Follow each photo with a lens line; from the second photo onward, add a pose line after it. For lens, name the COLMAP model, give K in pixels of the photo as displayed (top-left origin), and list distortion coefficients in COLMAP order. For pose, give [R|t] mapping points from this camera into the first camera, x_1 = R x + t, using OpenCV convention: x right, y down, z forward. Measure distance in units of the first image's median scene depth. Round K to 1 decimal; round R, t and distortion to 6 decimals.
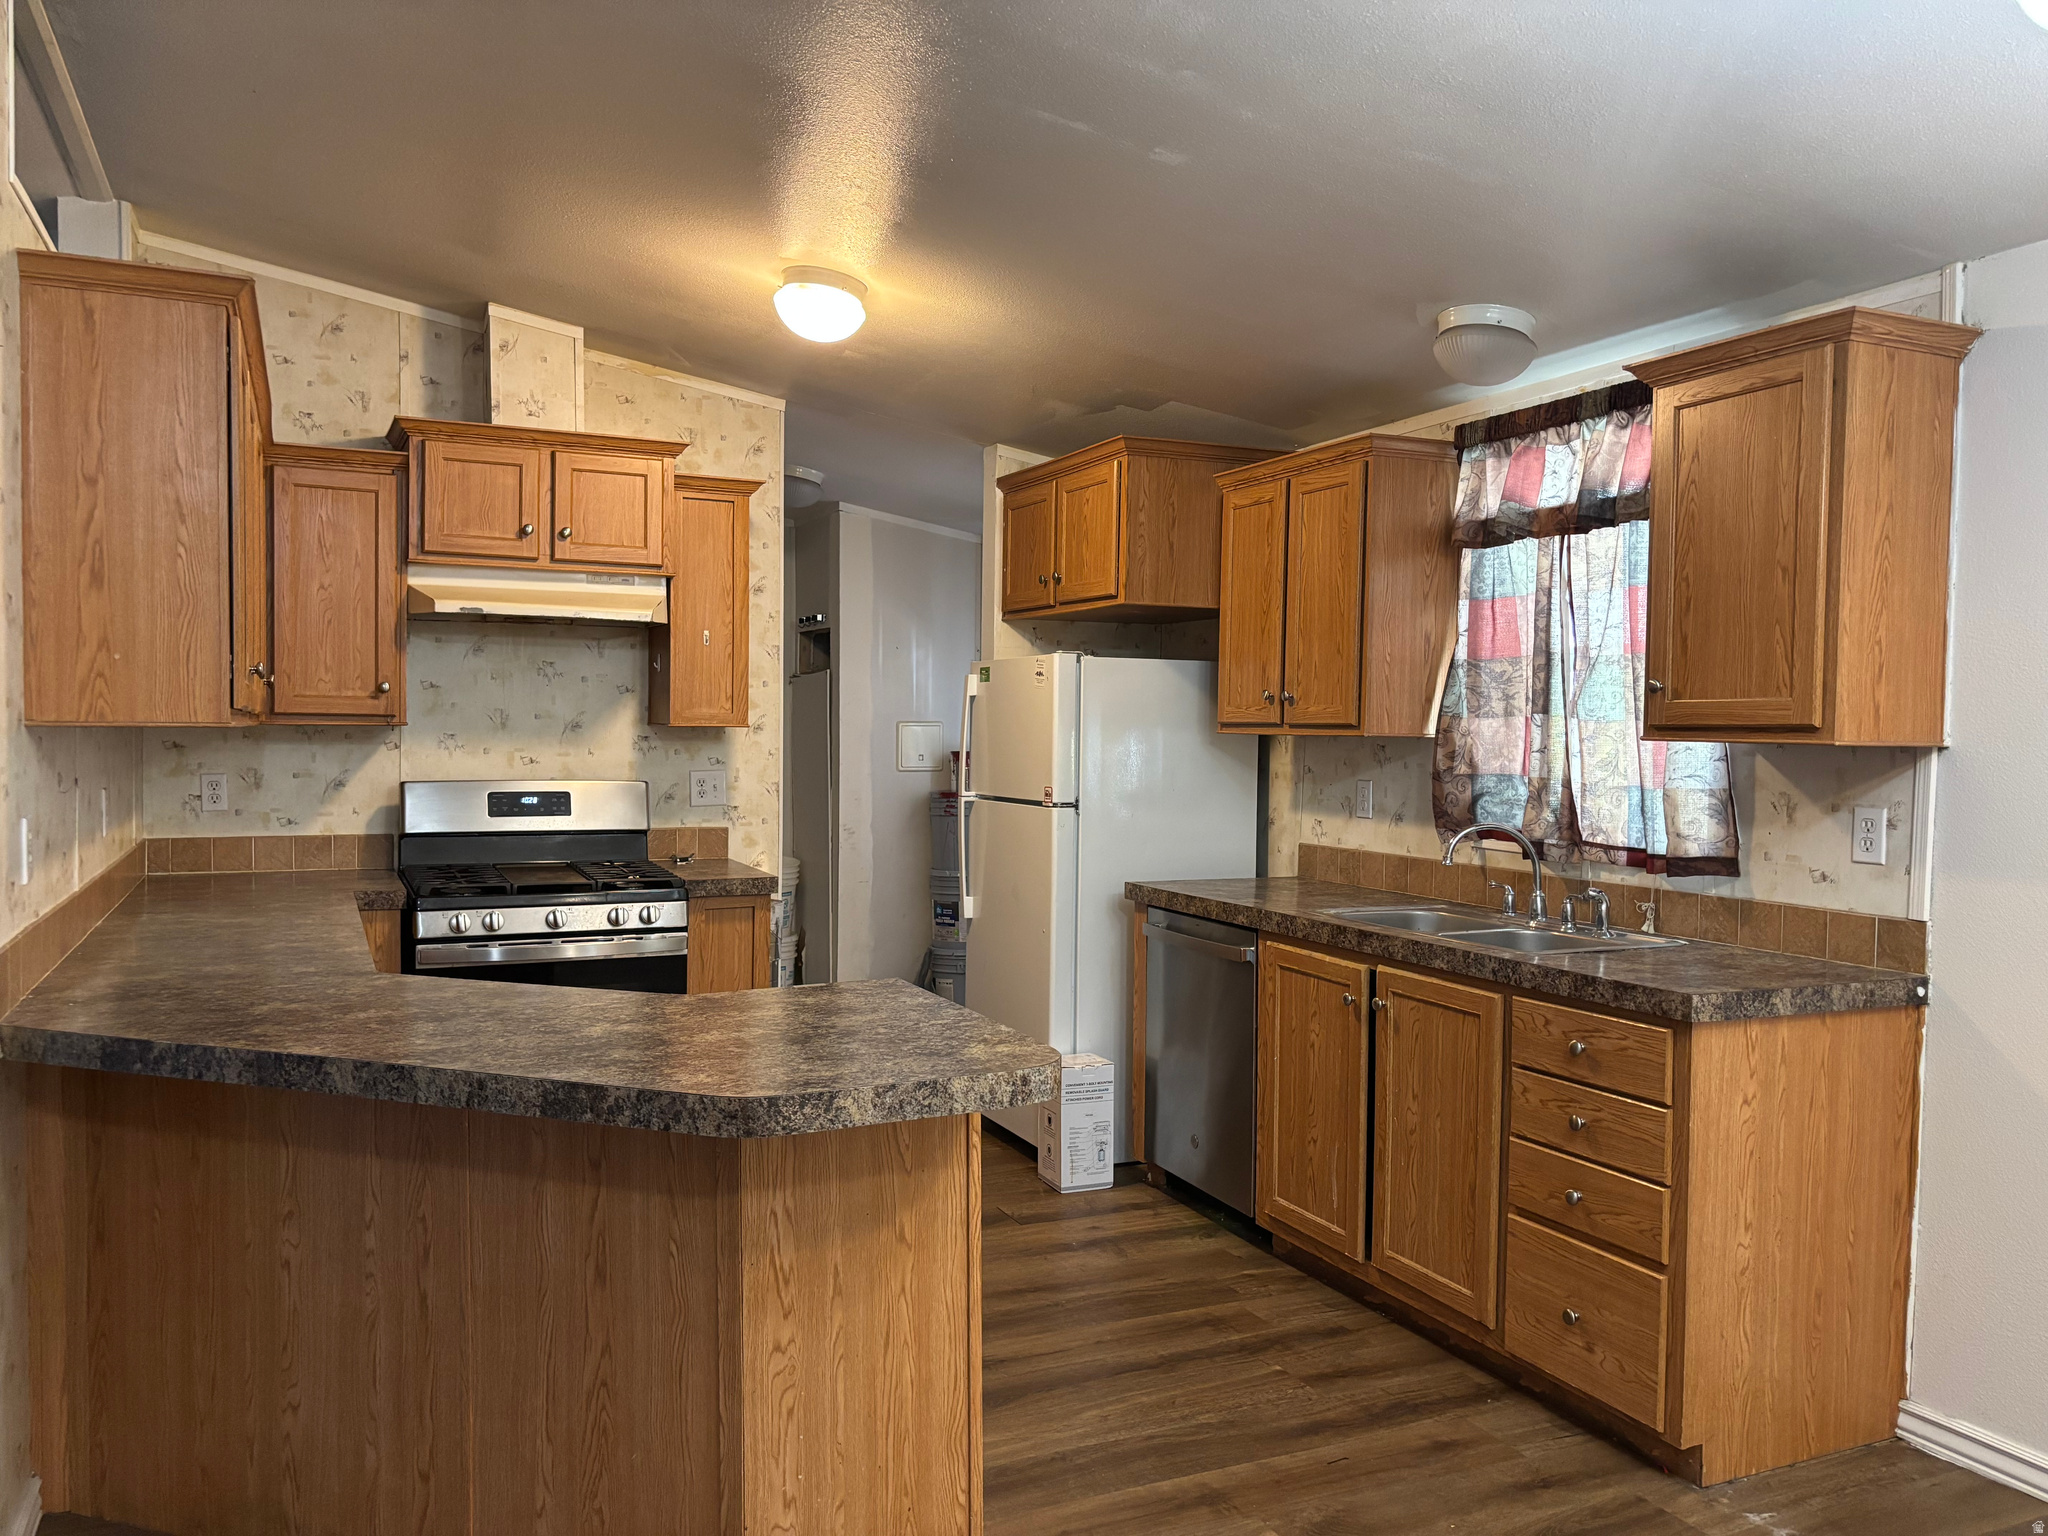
lens RADIAL K [[1552.8, 0, 1040.7], [0, 1552.8, 773.8], [0, 0, 1]] dist [0.041270, -0.041061]
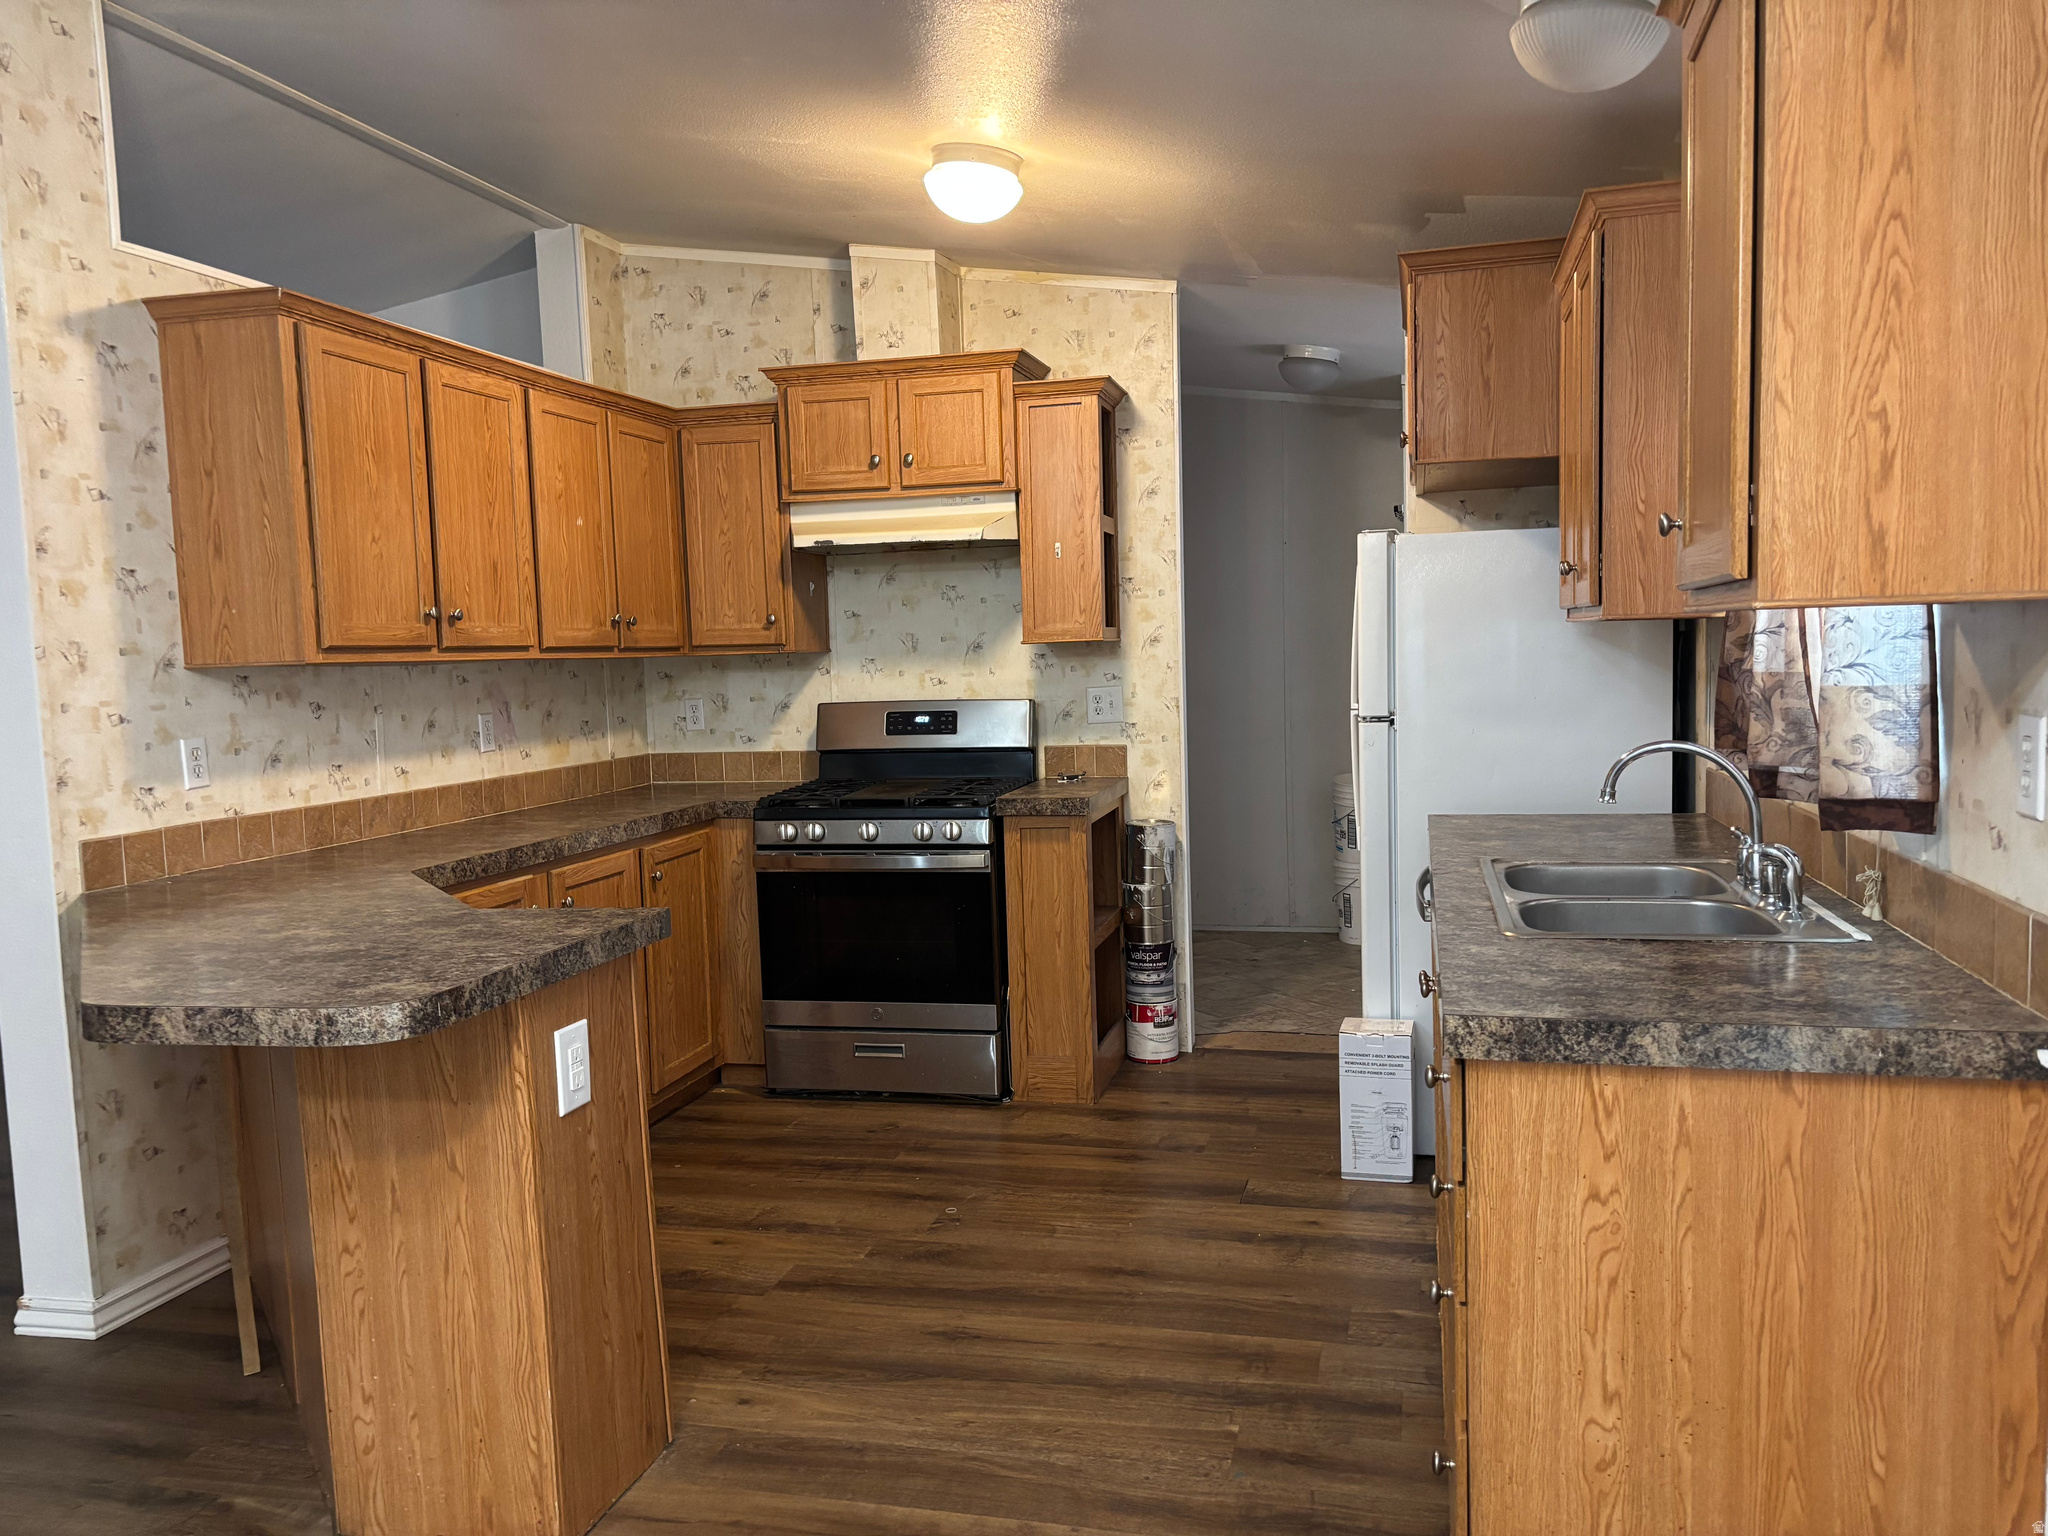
lens RADIAL K [[1552.8, 0, 931.6], [0, 1552.8, 780.7], [0, 0, 1]] dist [0.041270, -0.041061]
pose [[0.775973, 0.015663, -0.630572, 0.559553], [0.022031, 0.998409, 0.051911, 0.007033], [0.630382, -0.054174, 0.774393, 0.323519]]
